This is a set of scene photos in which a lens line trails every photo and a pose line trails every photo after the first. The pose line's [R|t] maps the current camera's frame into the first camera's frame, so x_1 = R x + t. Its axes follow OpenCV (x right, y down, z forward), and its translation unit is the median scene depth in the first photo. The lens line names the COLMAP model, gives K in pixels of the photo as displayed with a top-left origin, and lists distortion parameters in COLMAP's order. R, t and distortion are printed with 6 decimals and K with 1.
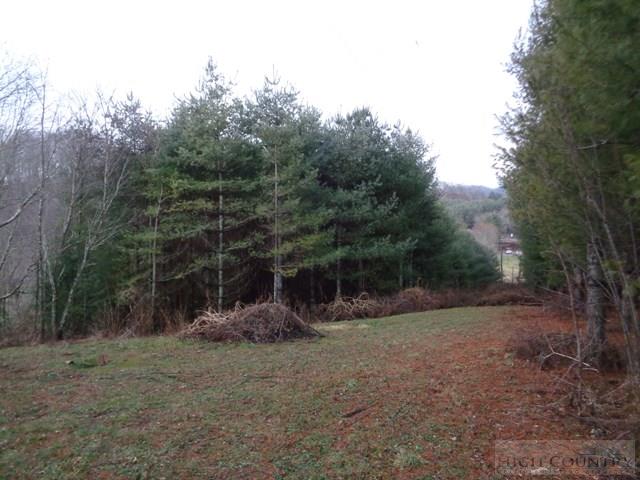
lens RADIAL K [[480.3, 0, 320.0], [0, 480.3, 240.0], [0, 0, 1]] dist [0.000731, -0.001732]
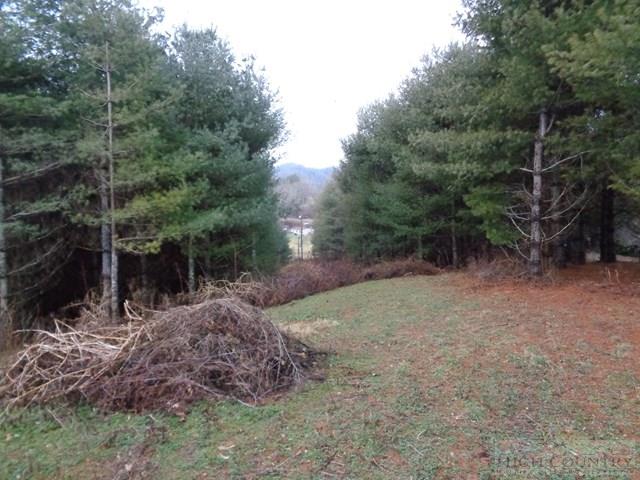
lens RADIAL K [[480.3, 0, 320.0], [0, 480.3, 240.0], [0, 0, 1]] dist [0.000731, -0.001732]
pose [[0.891657, -0.035726, 0.451300, -0.134891], [0.019291, 0.998974, 0.040968, 0.034811], [-0.452301, -0.027823, 0.891431, 0.325038]]
